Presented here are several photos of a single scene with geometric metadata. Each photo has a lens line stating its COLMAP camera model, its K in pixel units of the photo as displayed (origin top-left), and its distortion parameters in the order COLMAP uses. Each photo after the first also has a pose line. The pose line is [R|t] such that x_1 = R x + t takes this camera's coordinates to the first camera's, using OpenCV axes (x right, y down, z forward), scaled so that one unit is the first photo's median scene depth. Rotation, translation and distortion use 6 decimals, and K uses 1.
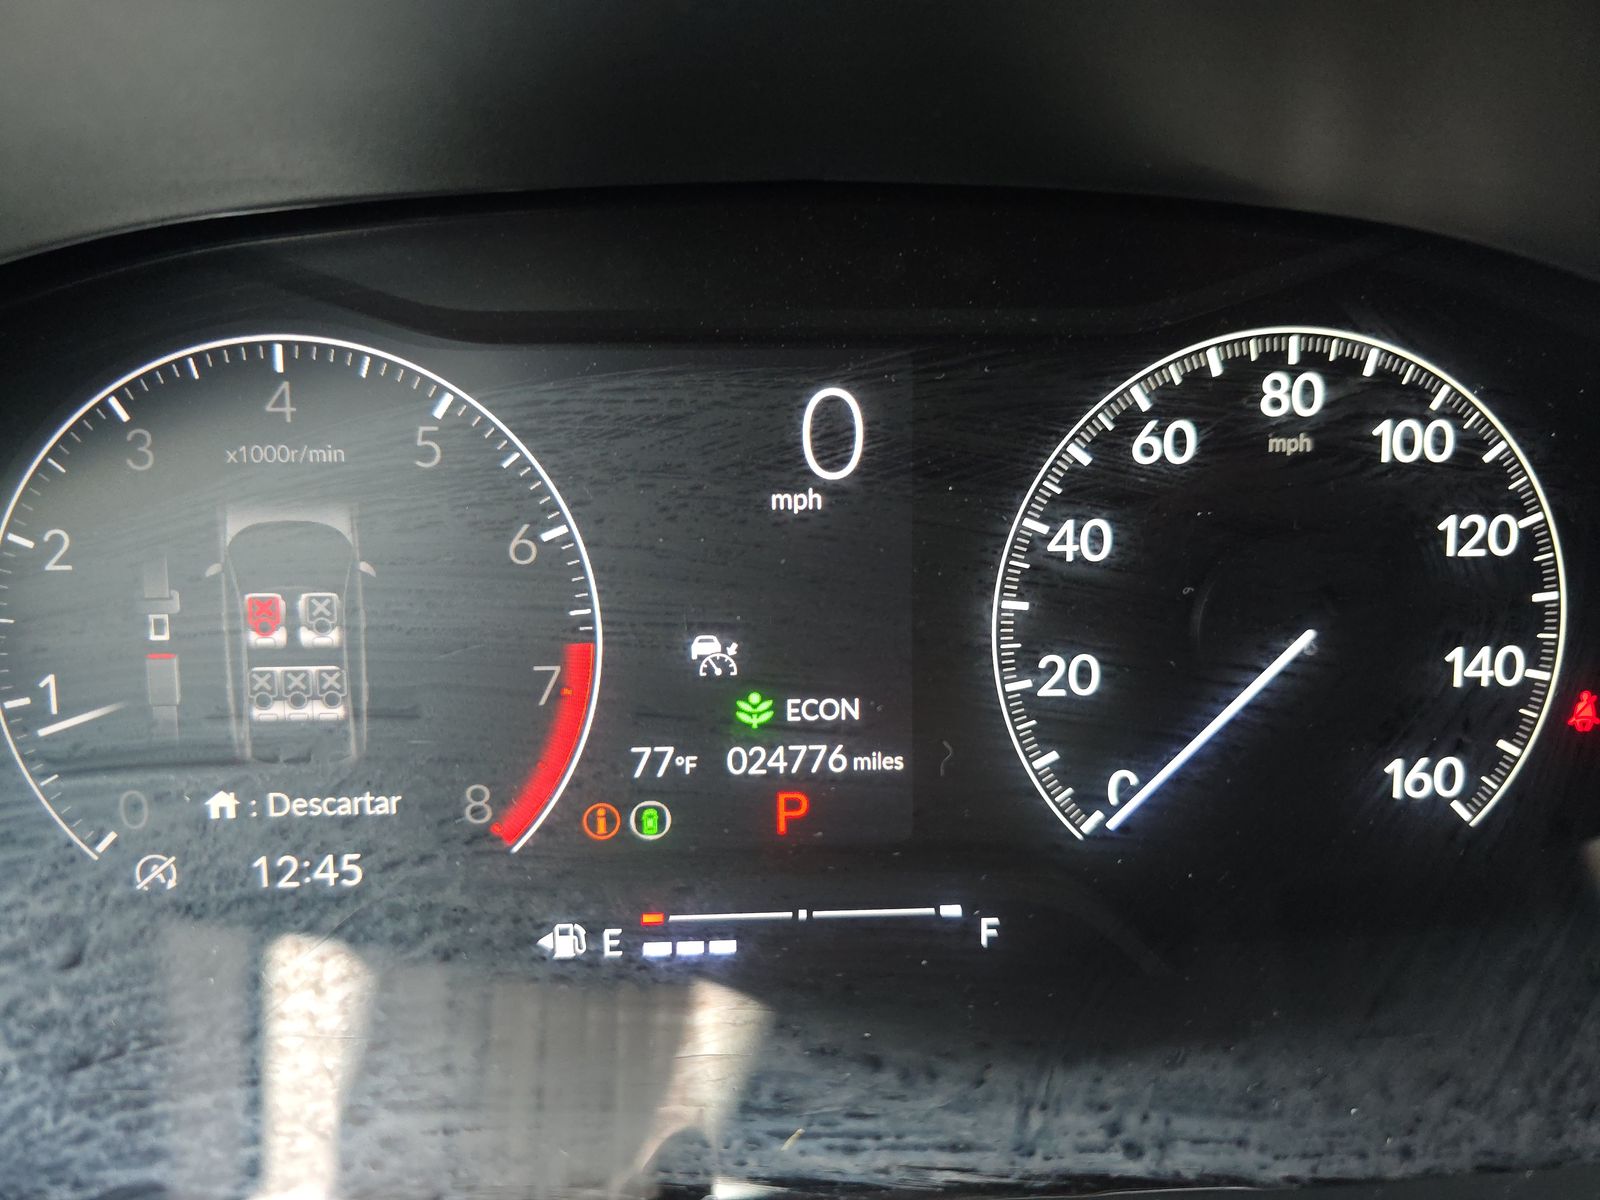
lens RADIAL K [[1072.1, 0, 801.6], [0, 1072.1, 600.2], [0, 0, 1]] dist [-0.012353, -0.004122]
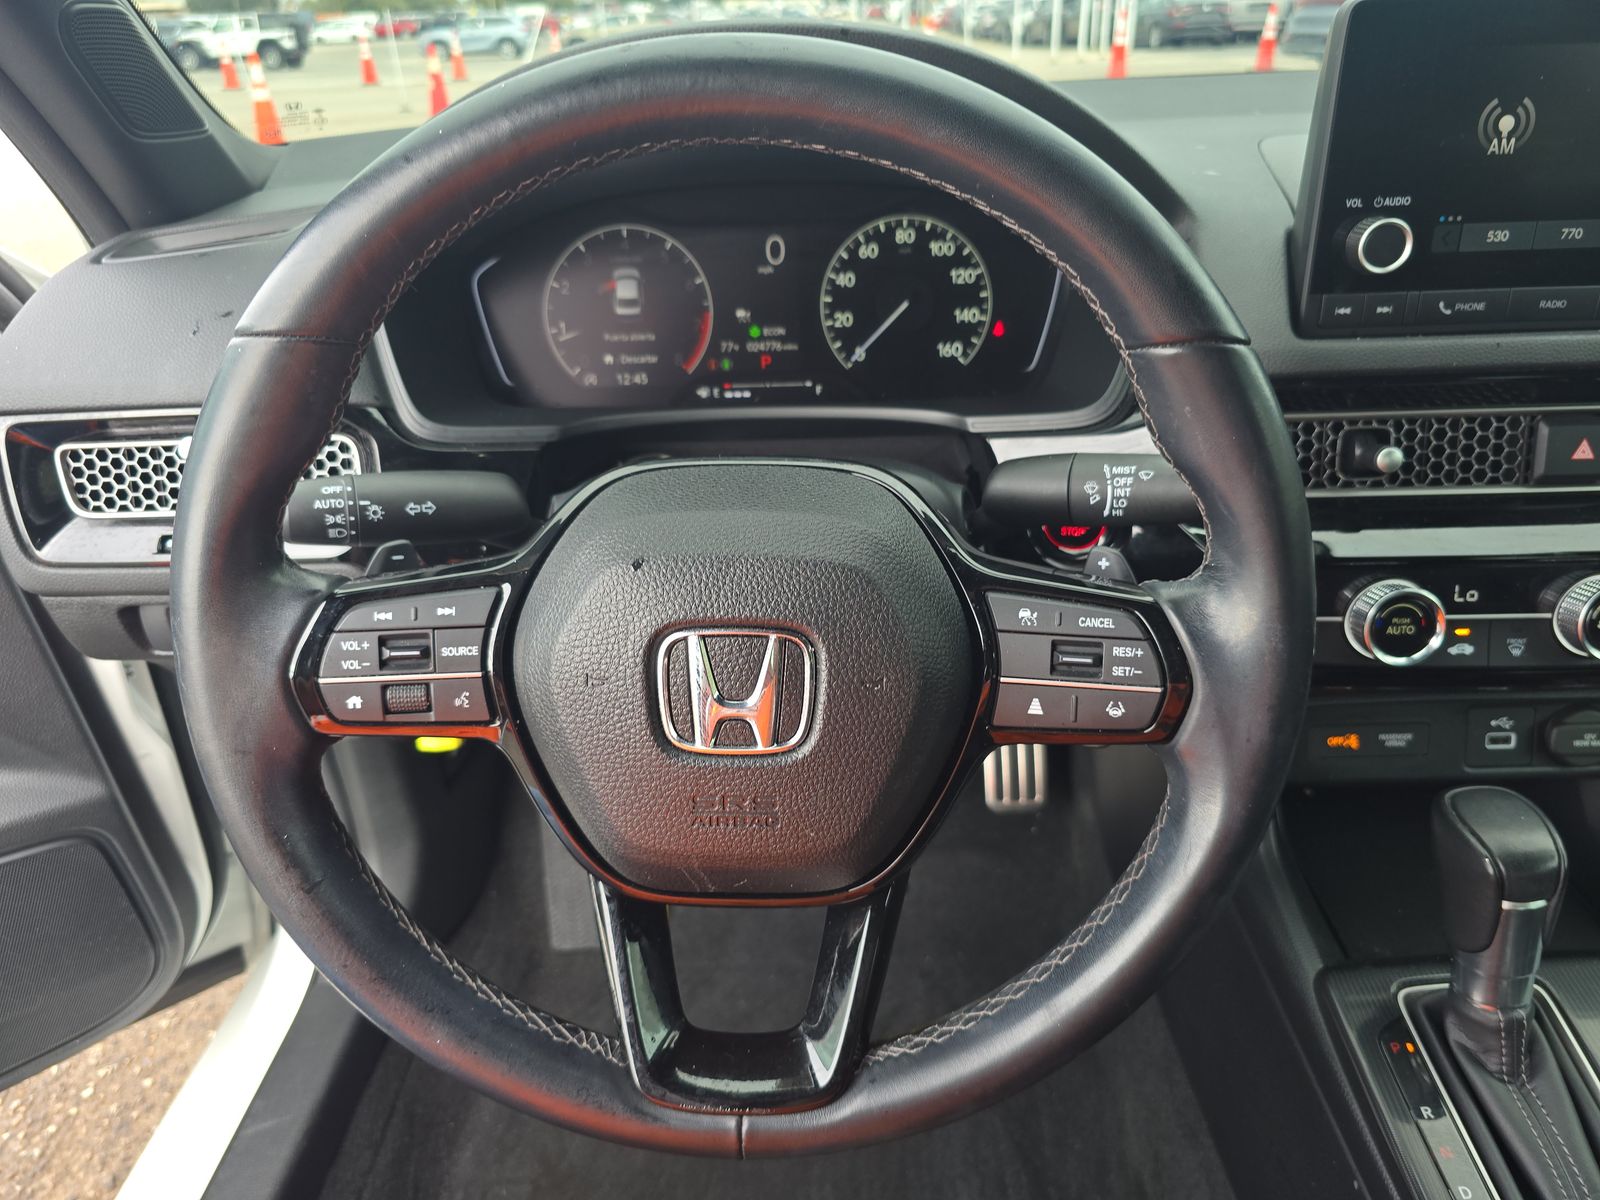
lens RADIAL K [[1072.1, 0, 797.4], [0, 1072.1, 601.3], [0, 0, 1]] dist [-0.012353, -0.004122]
pose [[0.997383, -0.001643, -0.072278, 0.354727], [0.010694, 0.992098, 0.125009, 0.551777], [0.071502, -0.125454, 0.989519, -2.631466]]
